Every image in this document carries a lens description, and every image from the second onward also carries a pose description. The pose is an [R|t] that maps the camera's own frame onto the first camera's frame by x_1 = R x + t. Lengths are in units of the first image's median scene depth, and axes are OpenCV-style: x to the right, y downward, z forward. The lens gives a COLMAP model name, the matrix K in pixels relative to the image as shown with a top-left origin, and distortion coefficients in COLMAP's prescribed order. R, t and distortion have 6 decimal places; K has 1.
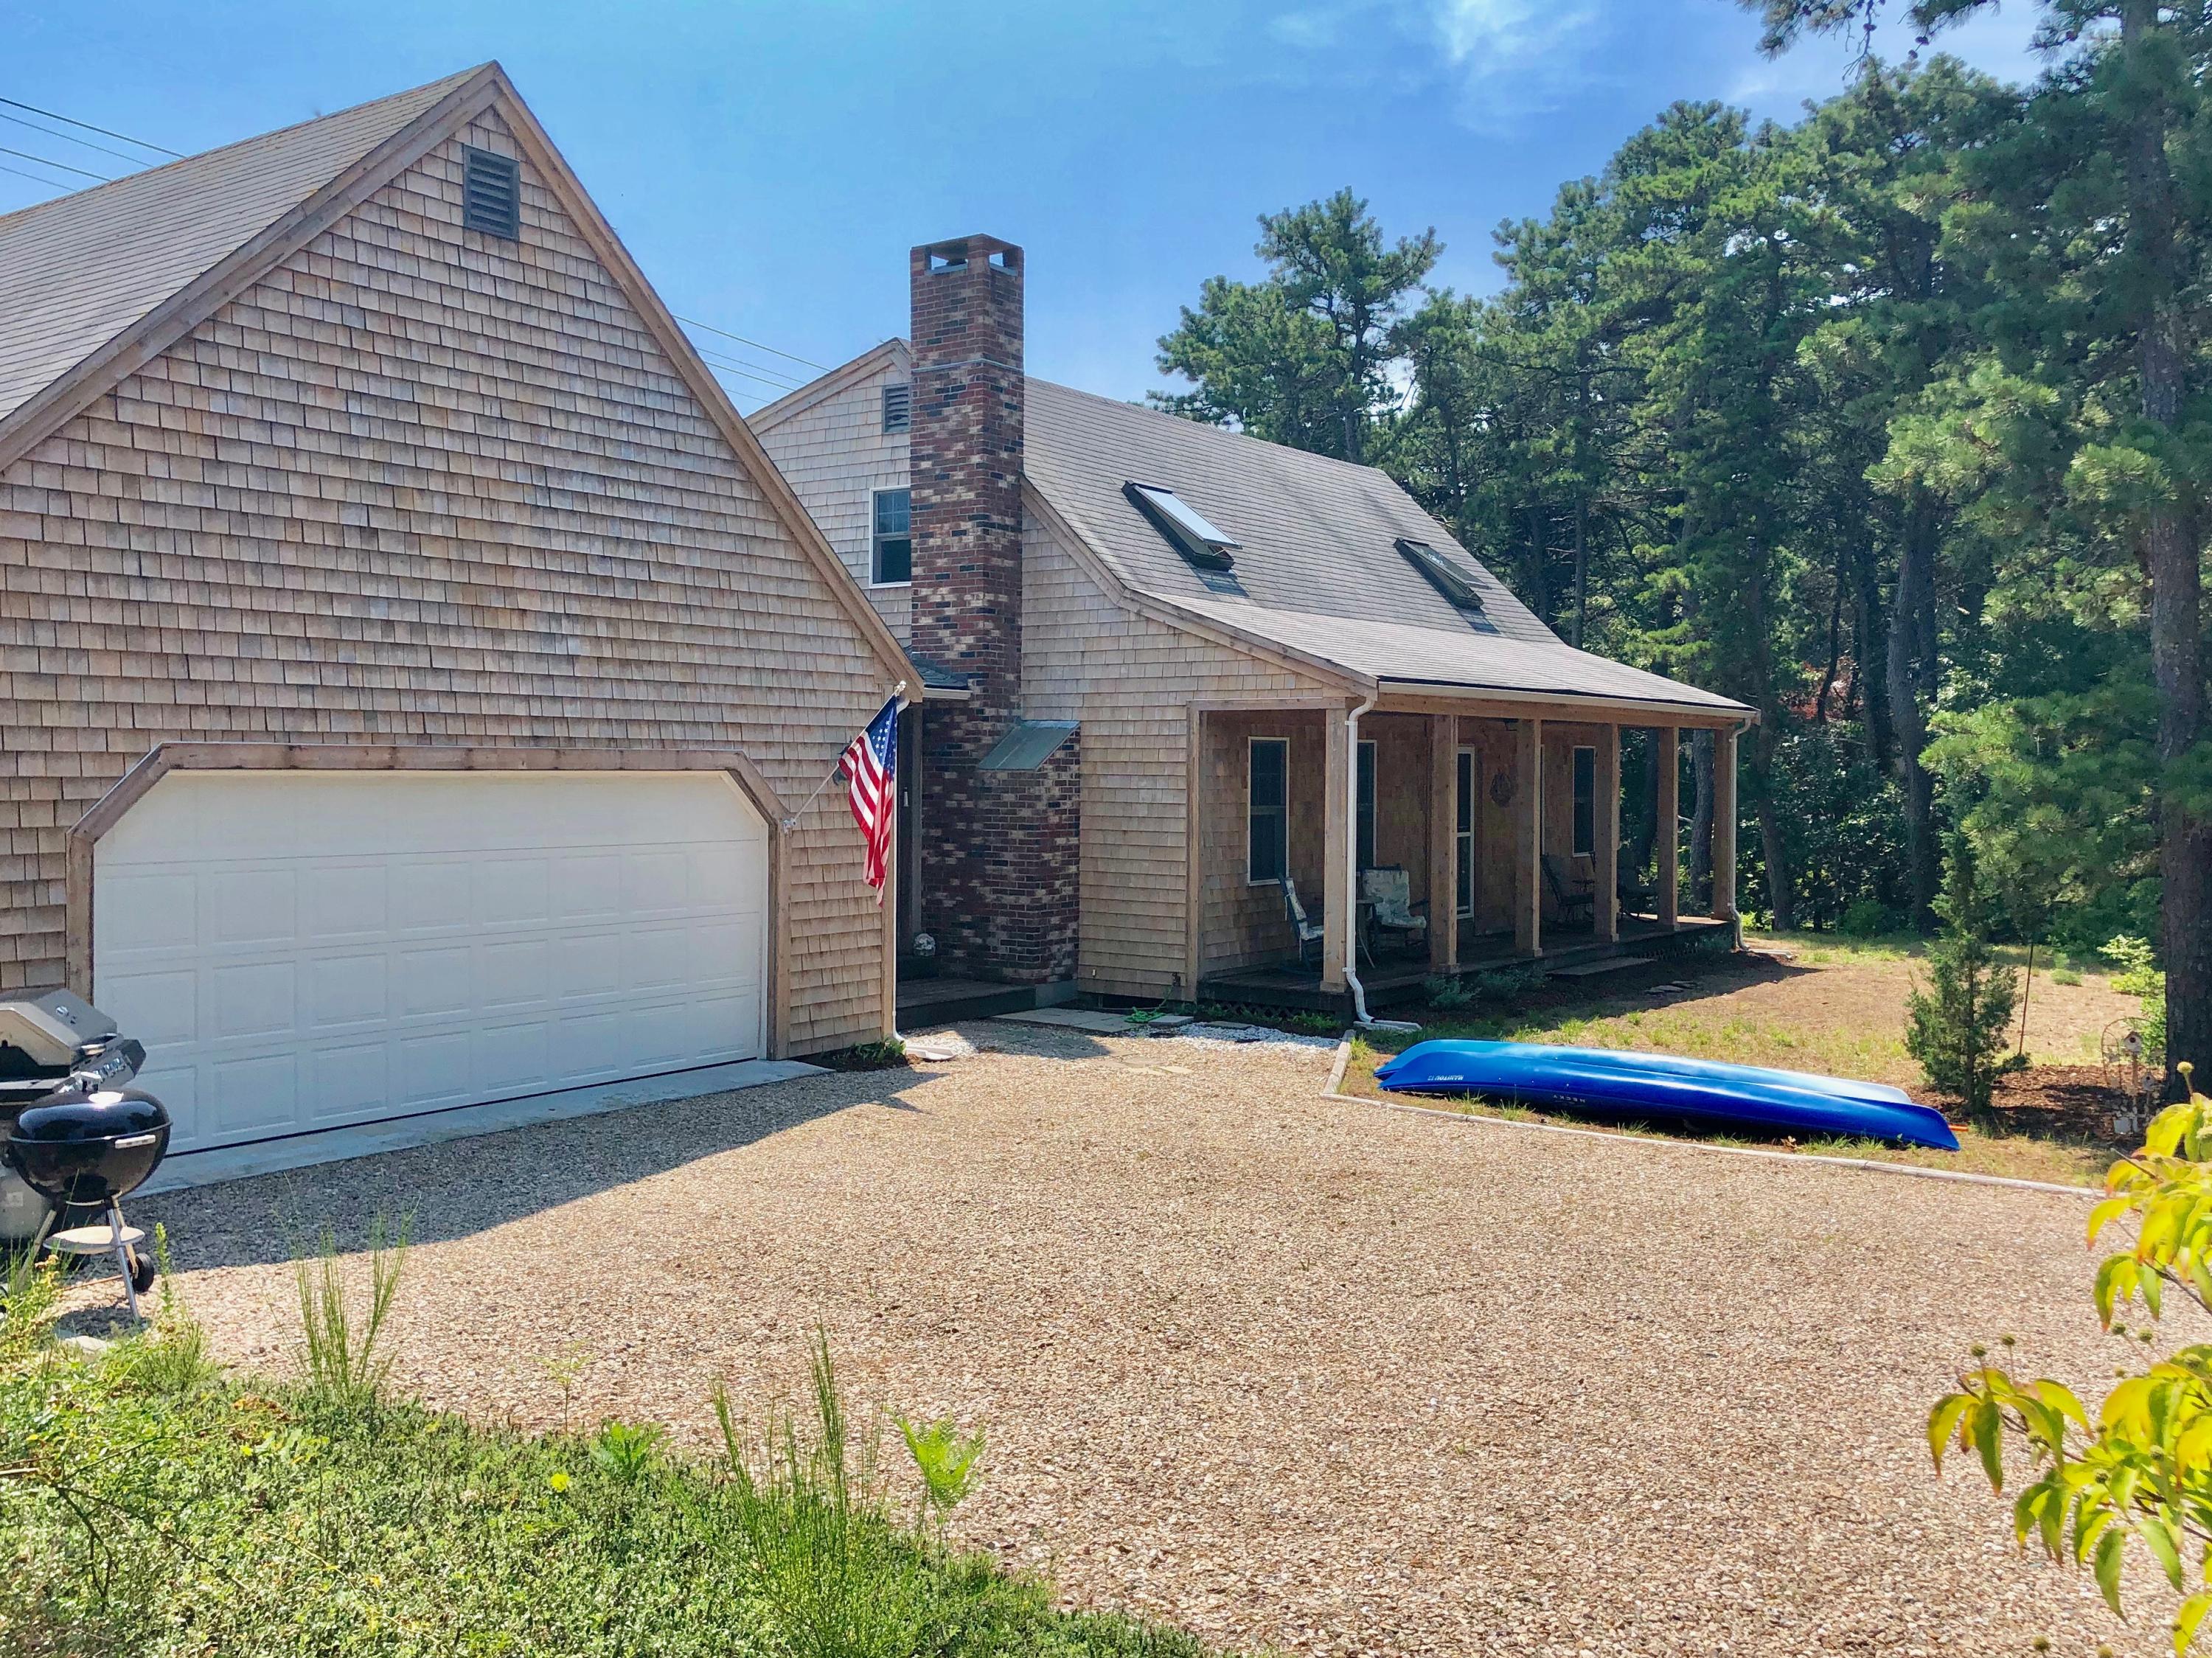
lens RADIAL K [[1947.5, 0, 1118.4], [0, 1947.5, 789.6], [0, 0, 1]] dist [0.075465, -0.114337]
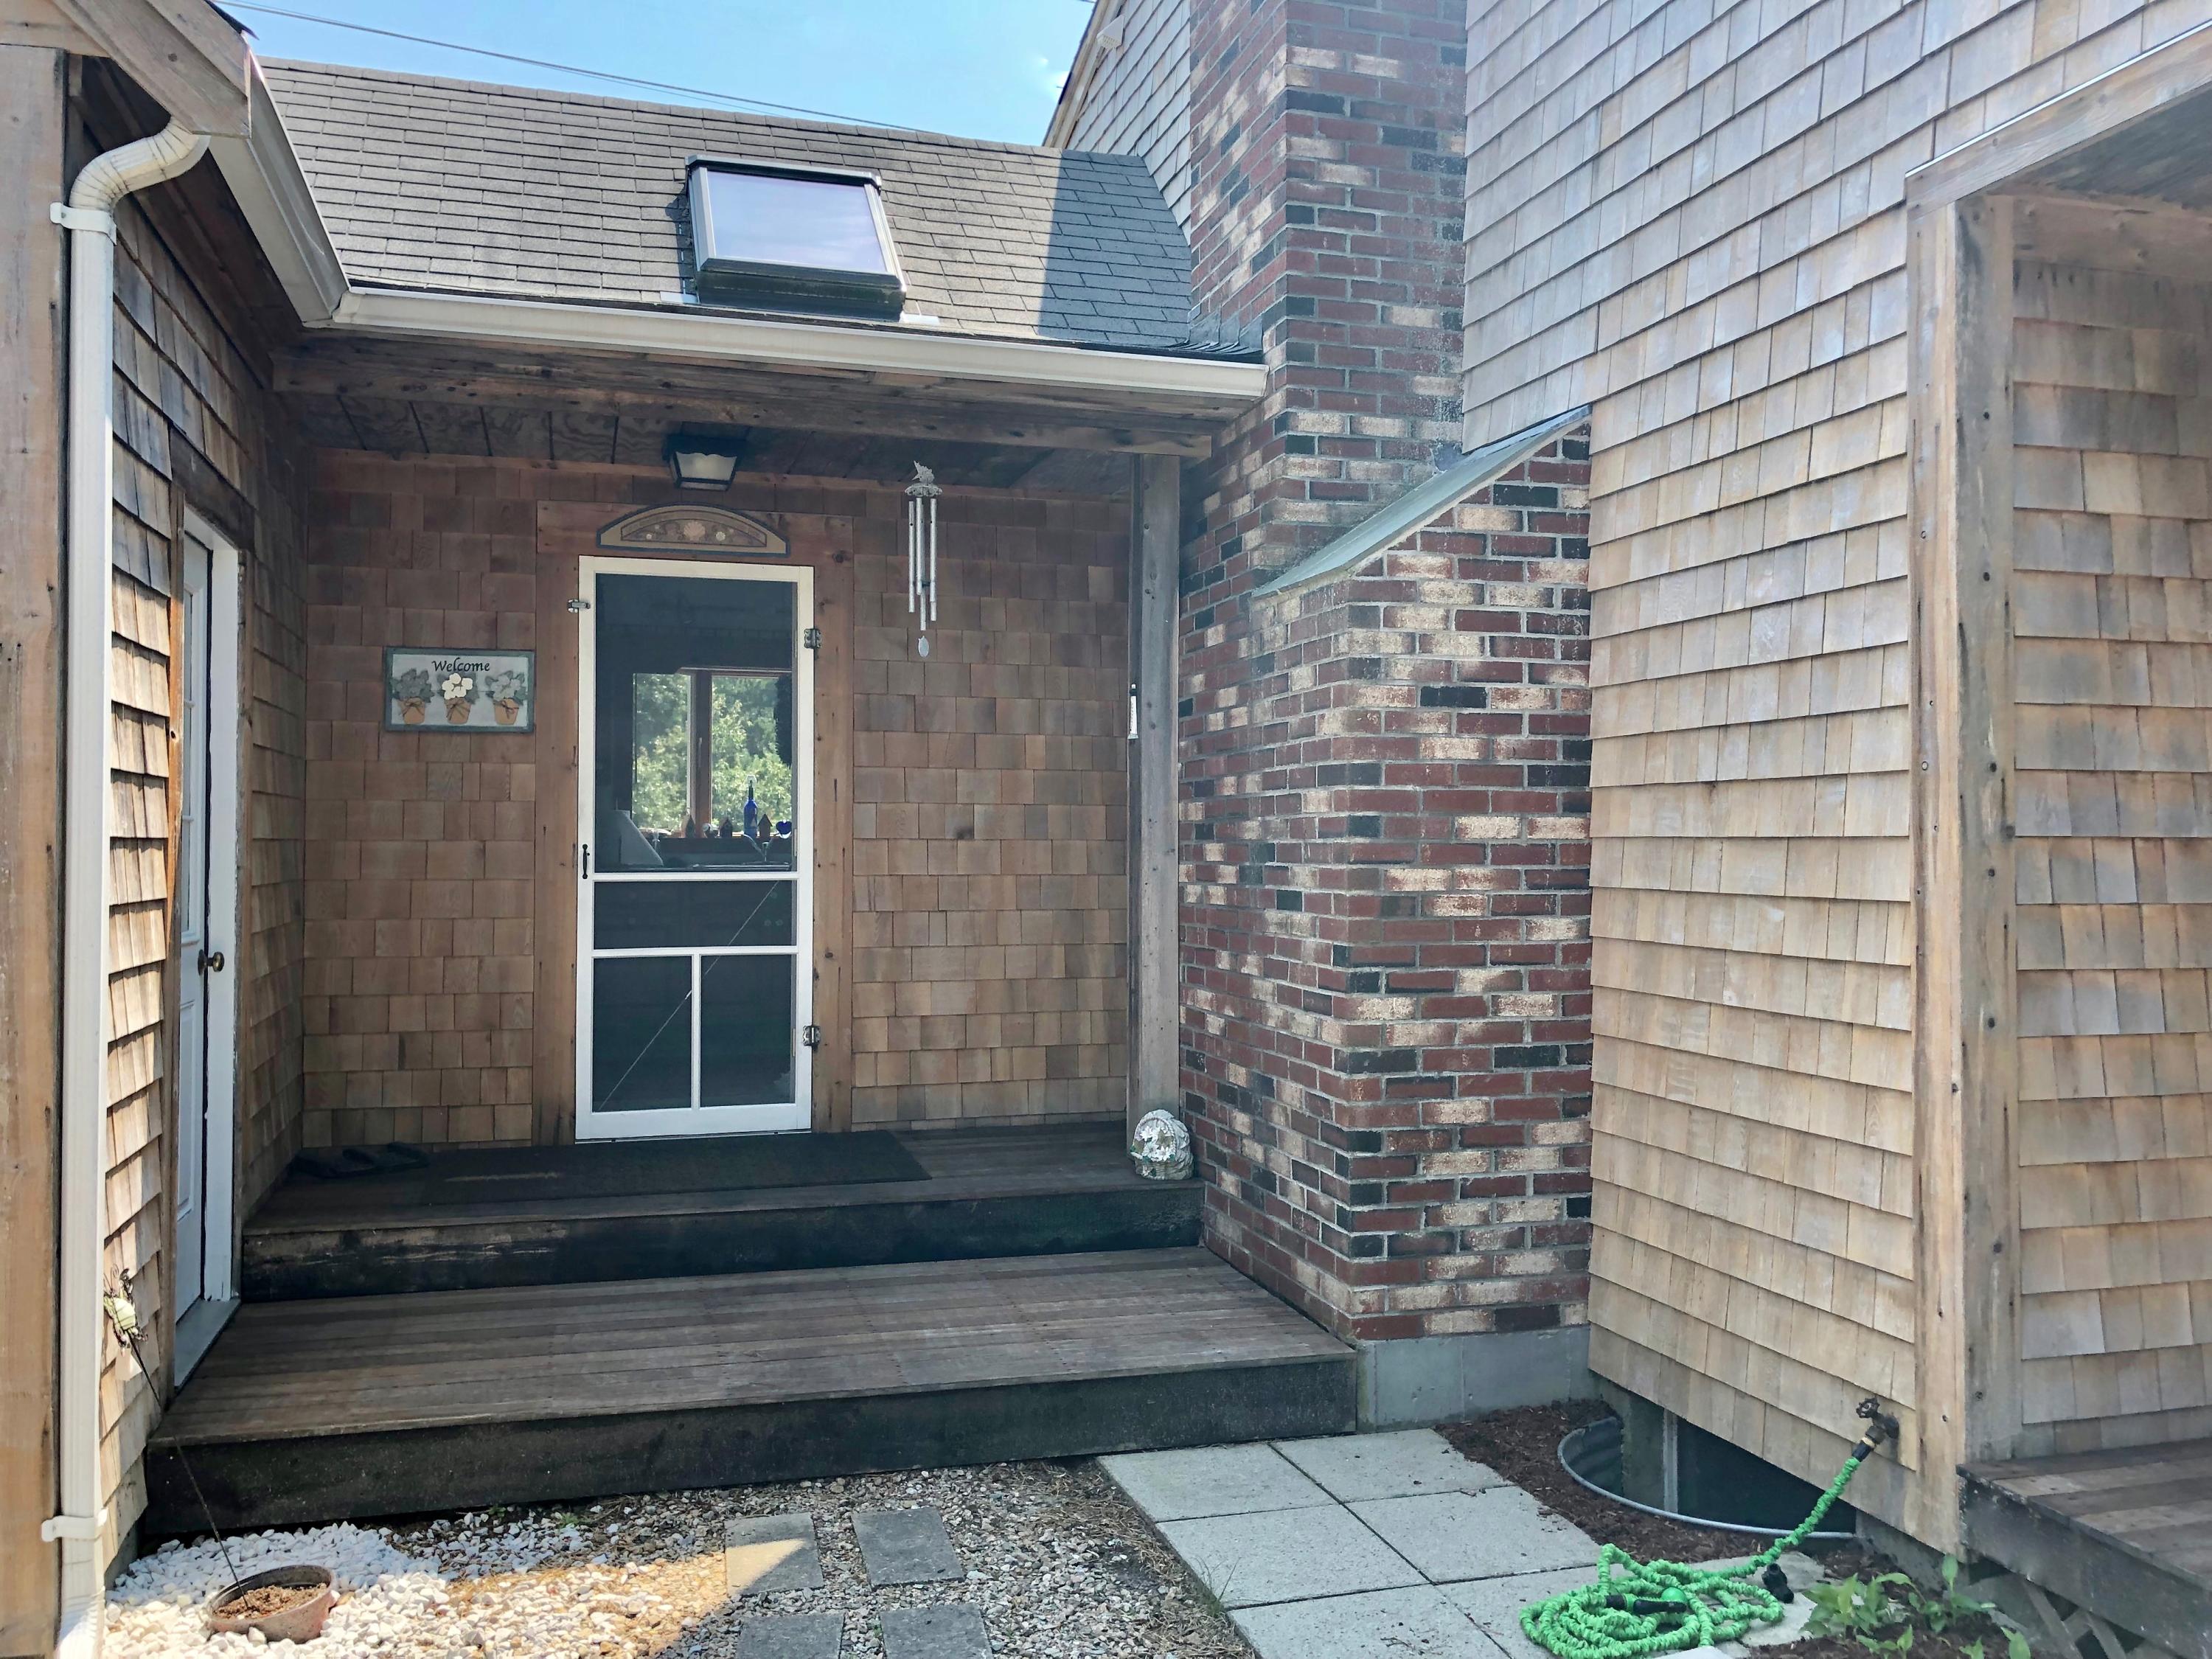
lens RADIAL K [[1821.8, 0, 1093.1], [0, 1821.8, 809.3], [0, 0, 1]] dist [0.053306, -0.064253]
pose [[0.781418, -0.017605, -0.623759, 0.090431], [-0.005821, 0.999353, -0.035497, 0.033695], [0.623981, 0.031369, 0.780810, 0.763296]]
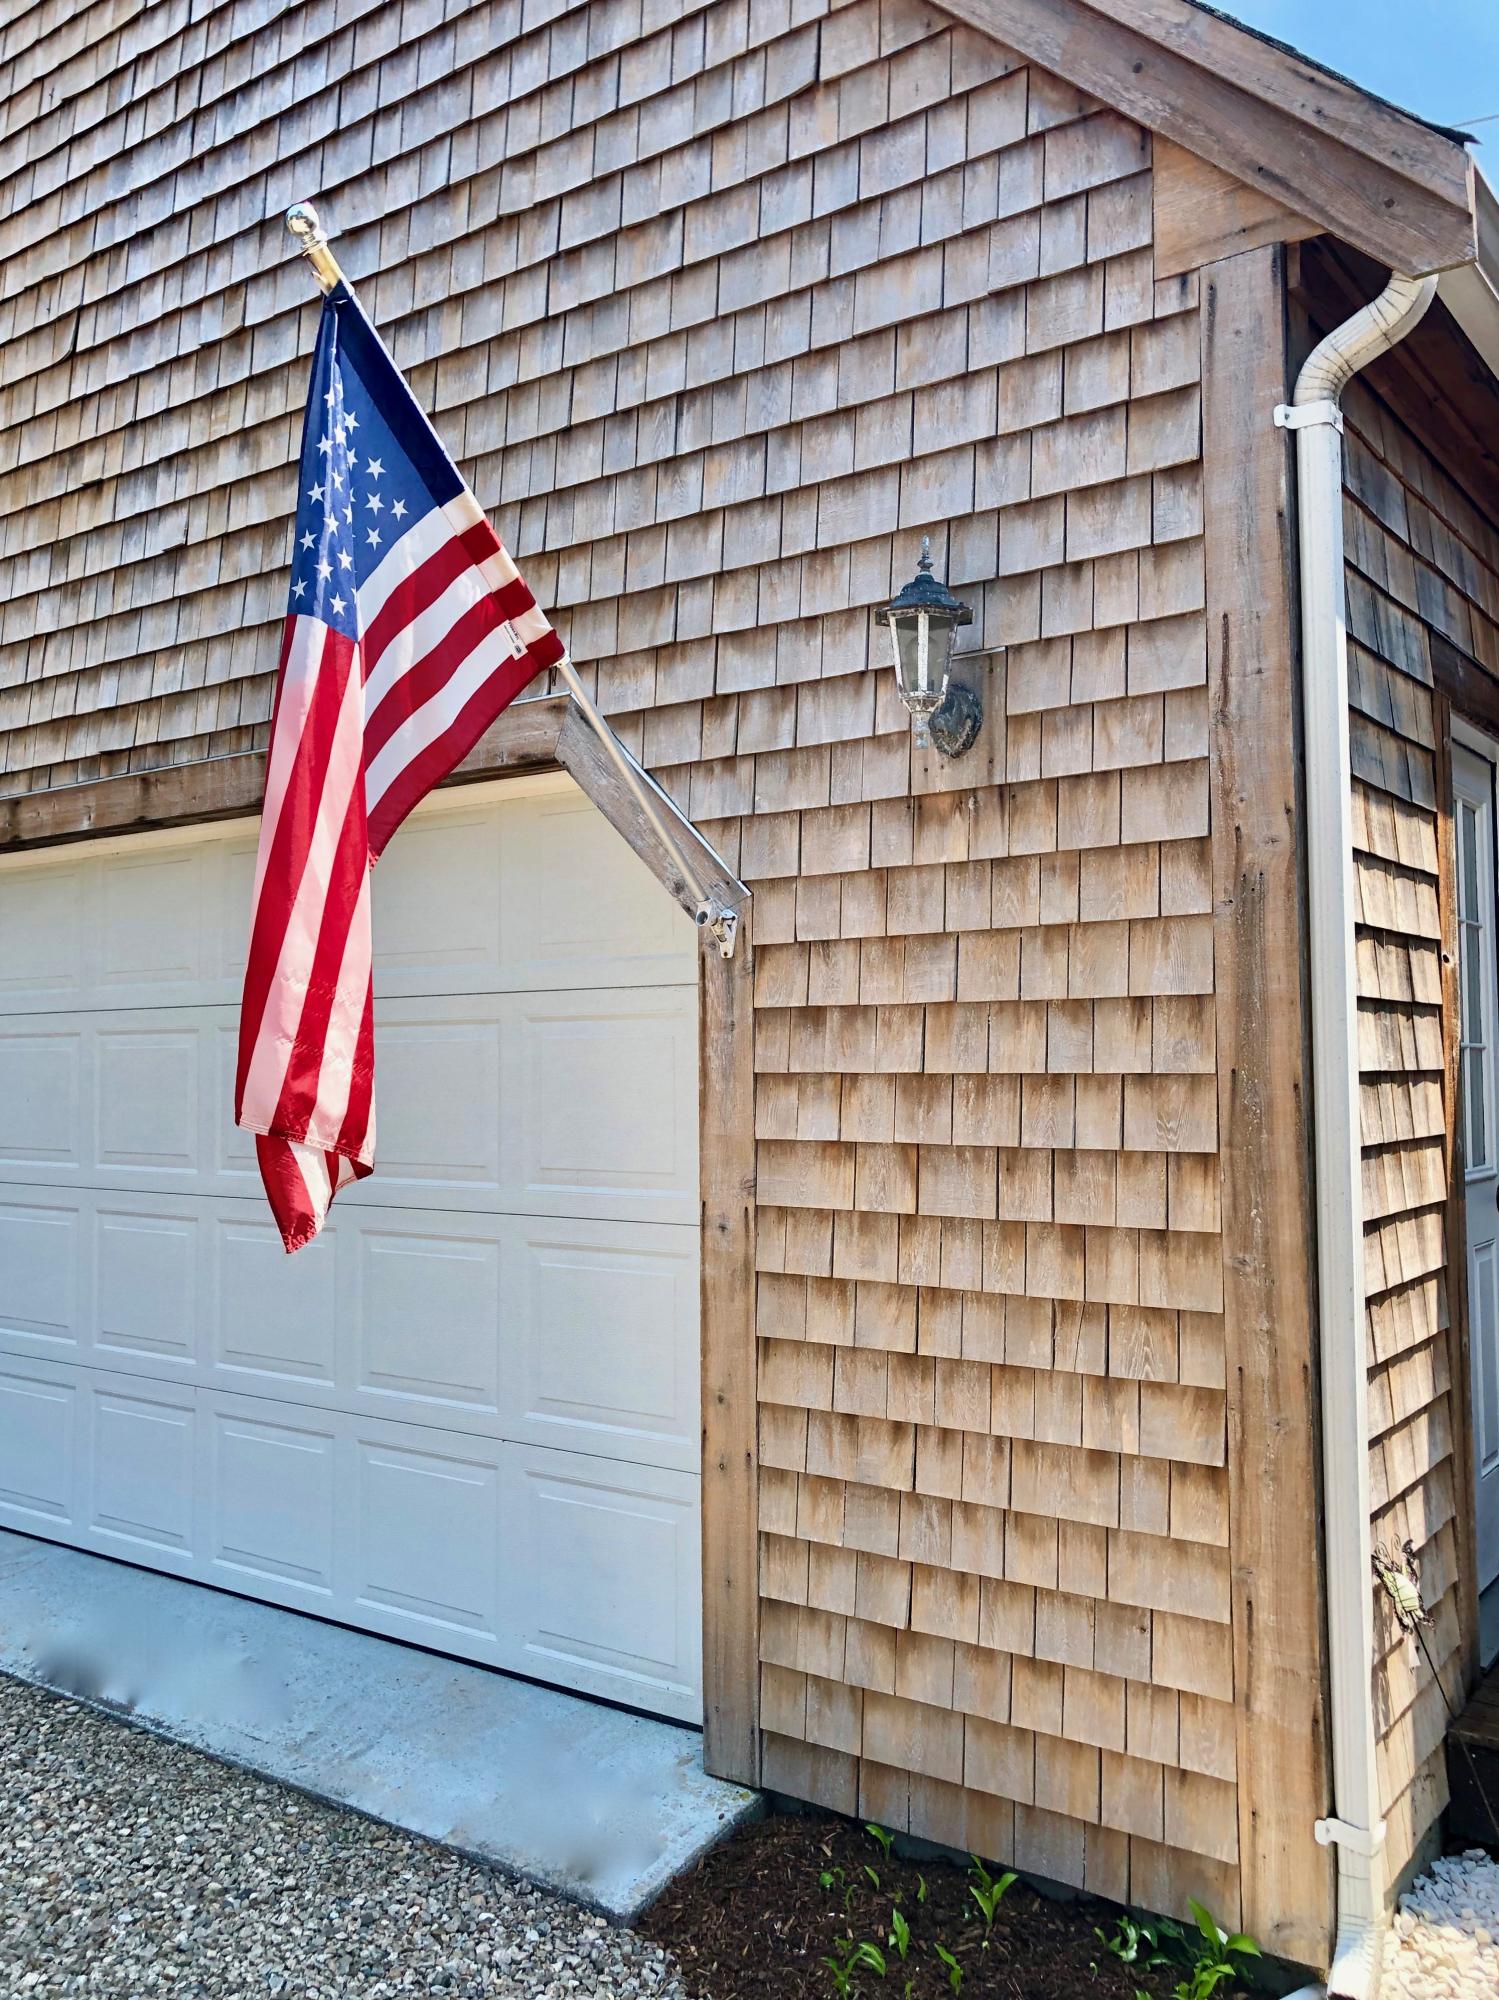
lens RADIAL K [[1647.2, 0, 744.2], [0, 1647.2, 987.3], [0, 0, 1]] dist [0.053306, -0.064253]
pose [[-0.013352, -0.052864, -0.998512, 0.052048], [-0.007571, 0.998578, -0.052766, 0.031067], [0.999882, 0.006855, -0.013733, 0.791275]]
